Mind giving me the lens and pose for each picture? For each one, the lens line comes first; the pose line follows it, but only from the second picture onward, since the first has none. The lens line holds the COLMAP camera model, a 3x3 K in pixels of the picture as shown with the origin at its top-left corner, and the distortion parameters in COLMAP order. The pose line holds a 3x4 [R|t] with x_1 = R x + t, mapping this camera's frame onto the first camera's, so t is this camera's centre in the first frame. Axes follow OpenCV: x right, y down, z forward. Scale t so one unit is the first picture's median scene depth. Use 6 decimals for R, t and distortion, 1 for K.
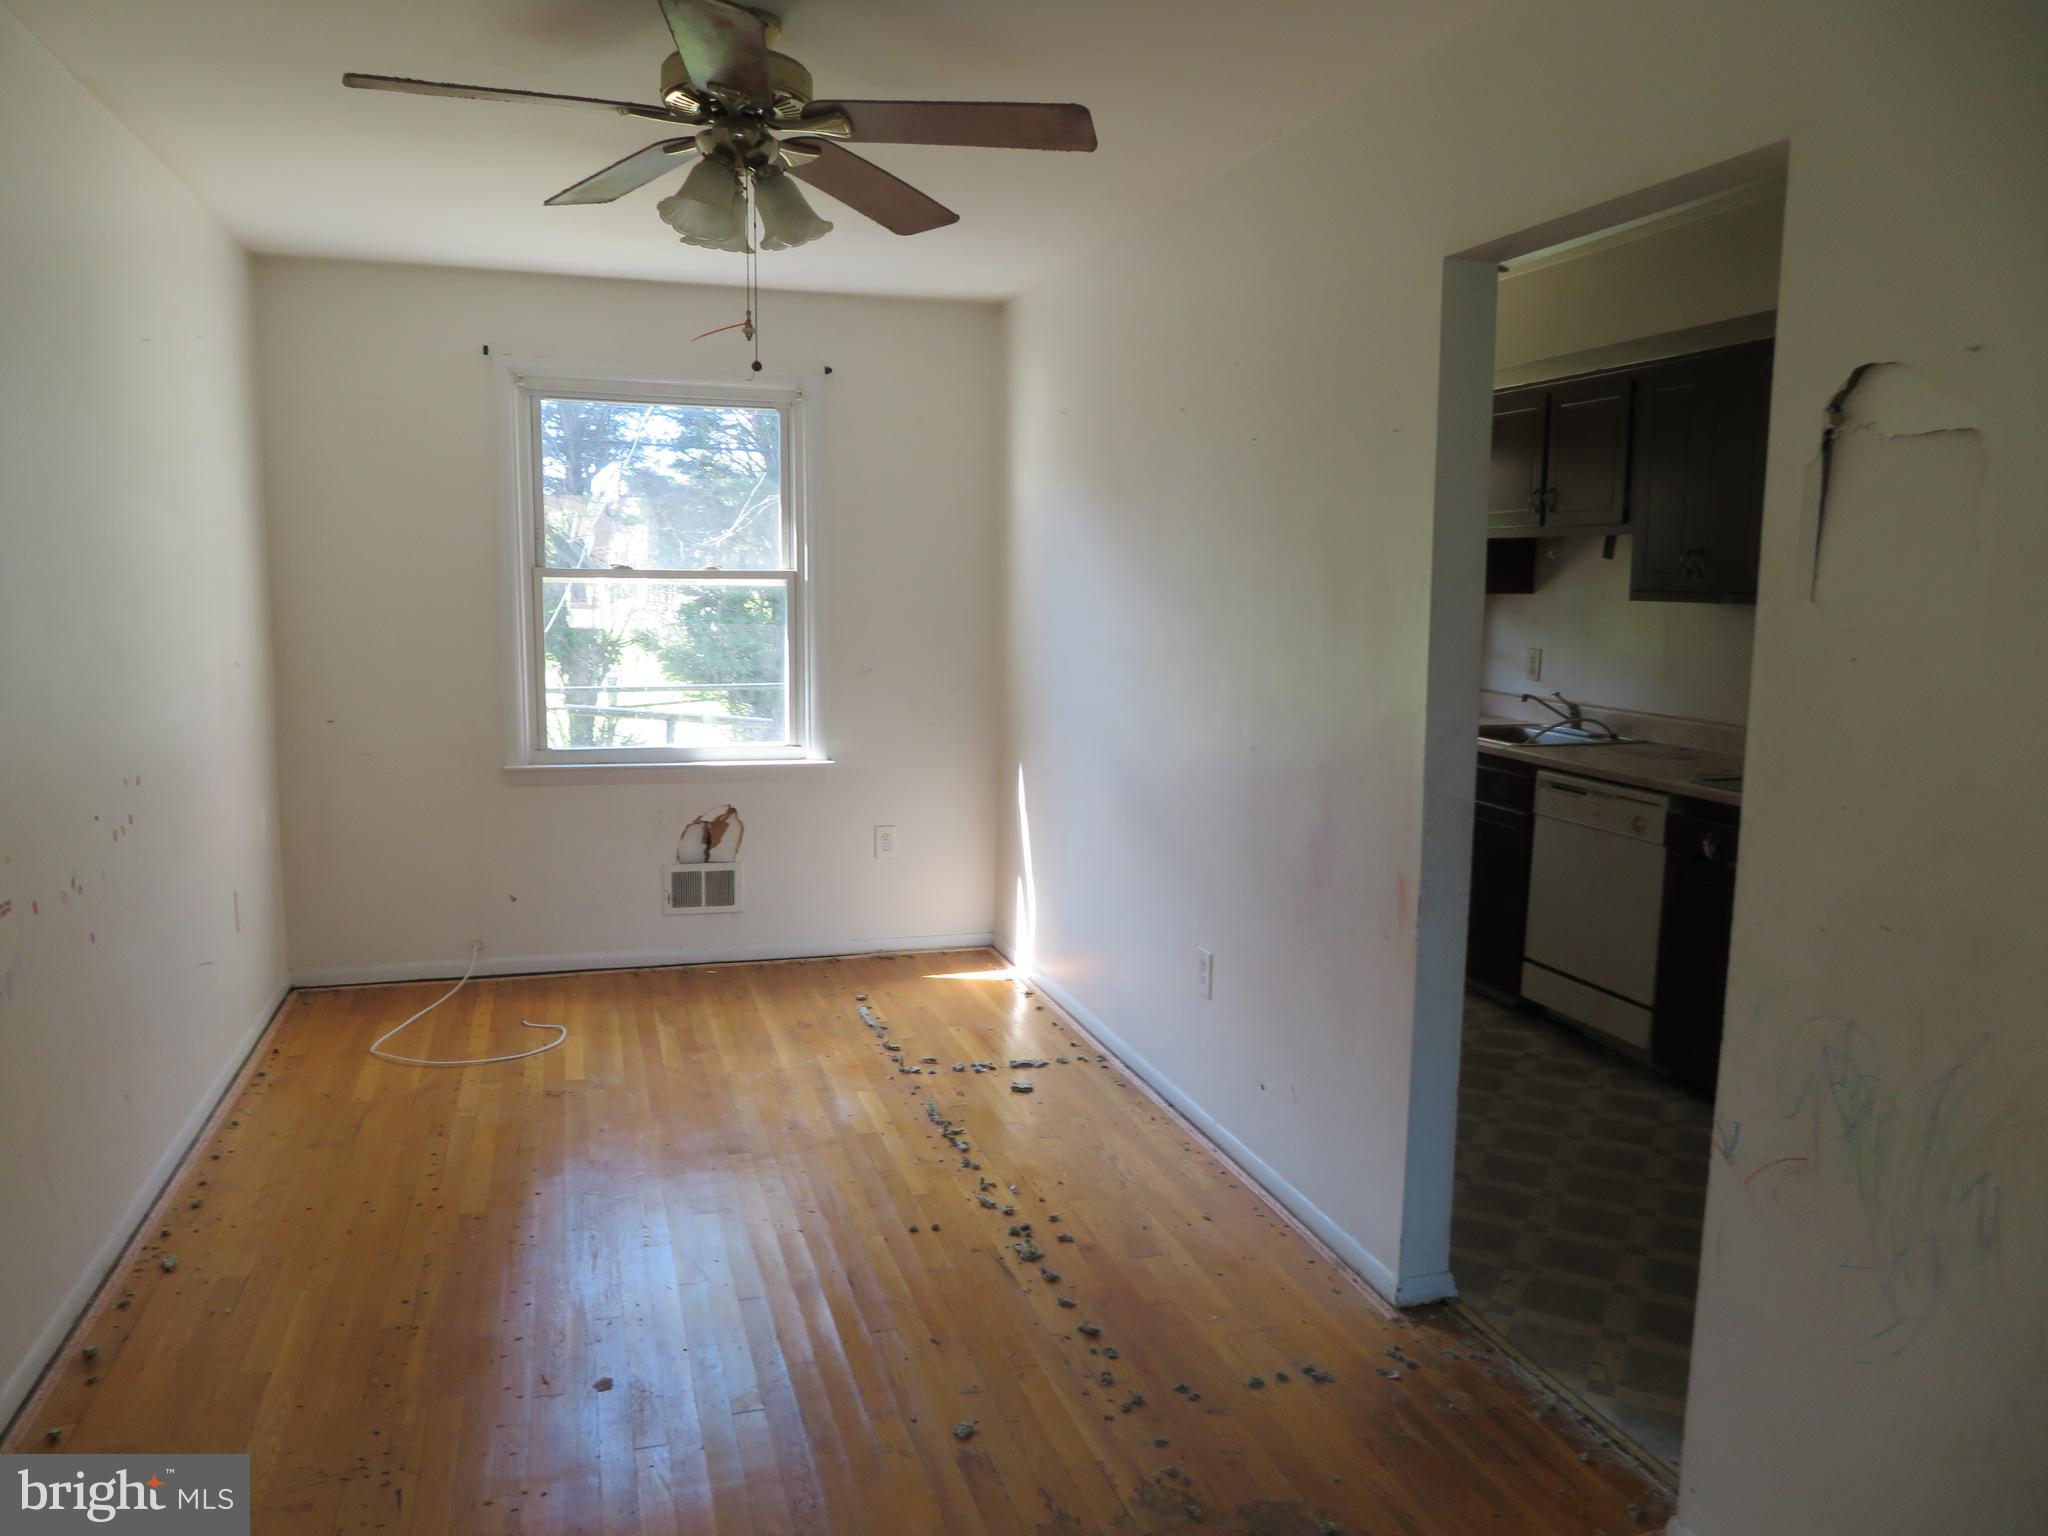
lens RADIAL K [[1498.2, 0, 1024.0], [0, 1498.2, 768.0], [0, 0, 1]] dist [-0.007811, -0.003675]
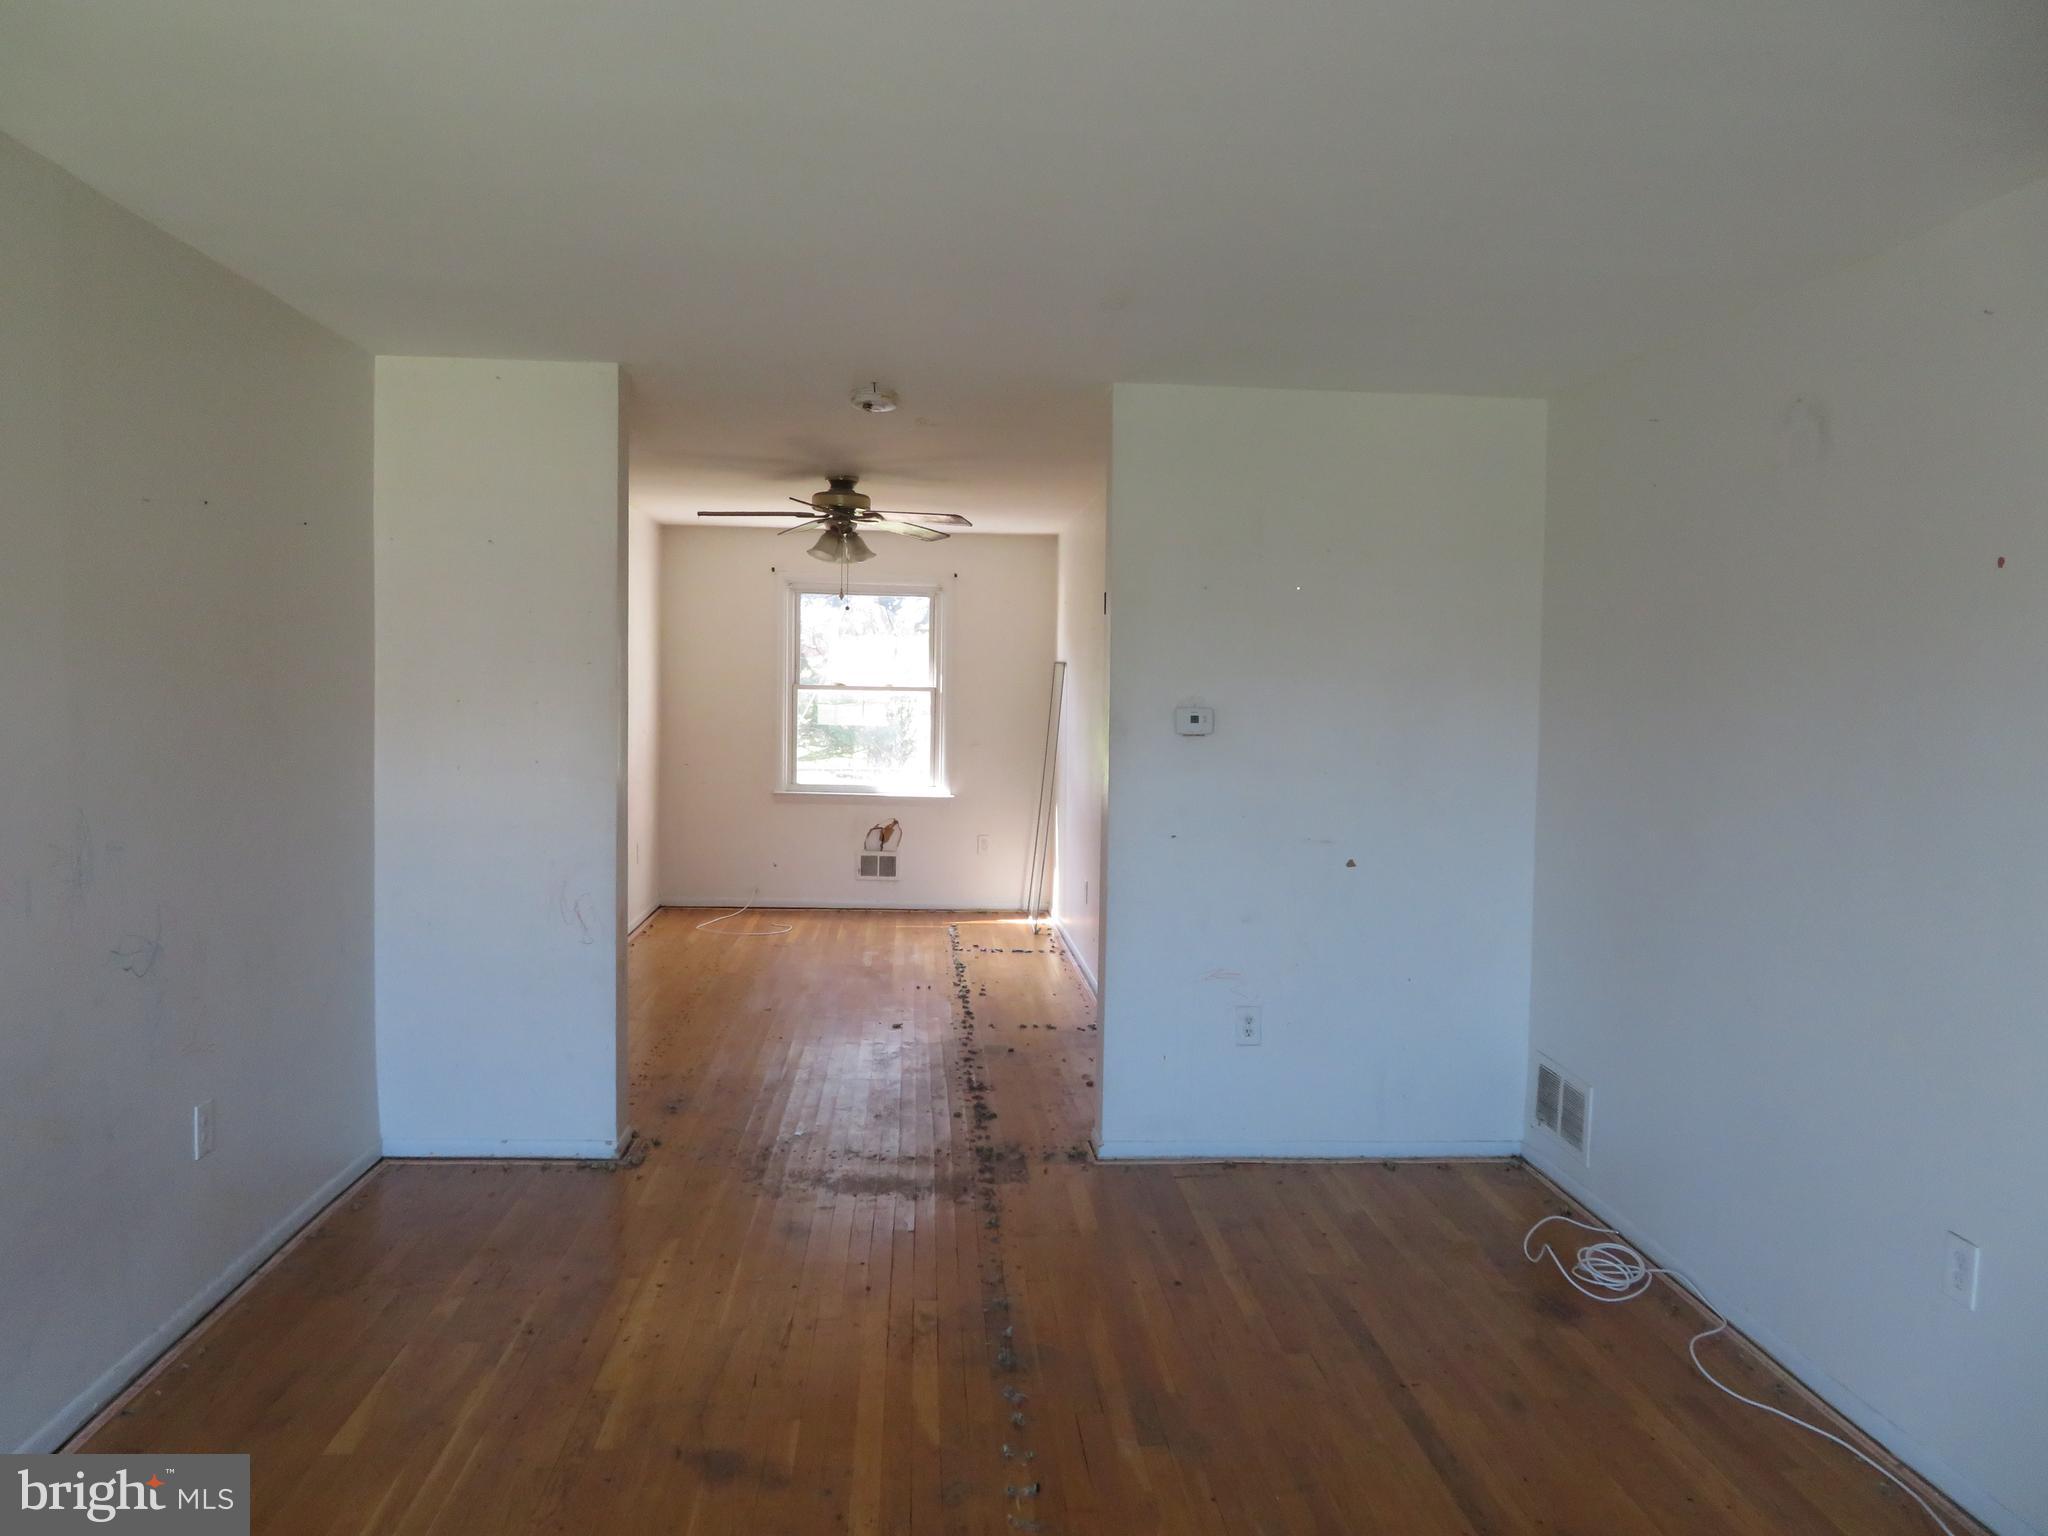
lens RADIAL K [[1498.2, 0, 1024.0], [0, 1498.2, 768.0], [0, 0, 1]] dist [-0.007811, -0.003675]
pose [[0.975286, 0.020616, -0.219980, 0.341683], [-0.036820, 0.996880, -0.069818, 0.083362], [0.217855, 0.076192, 0.973003, -0.693419]]
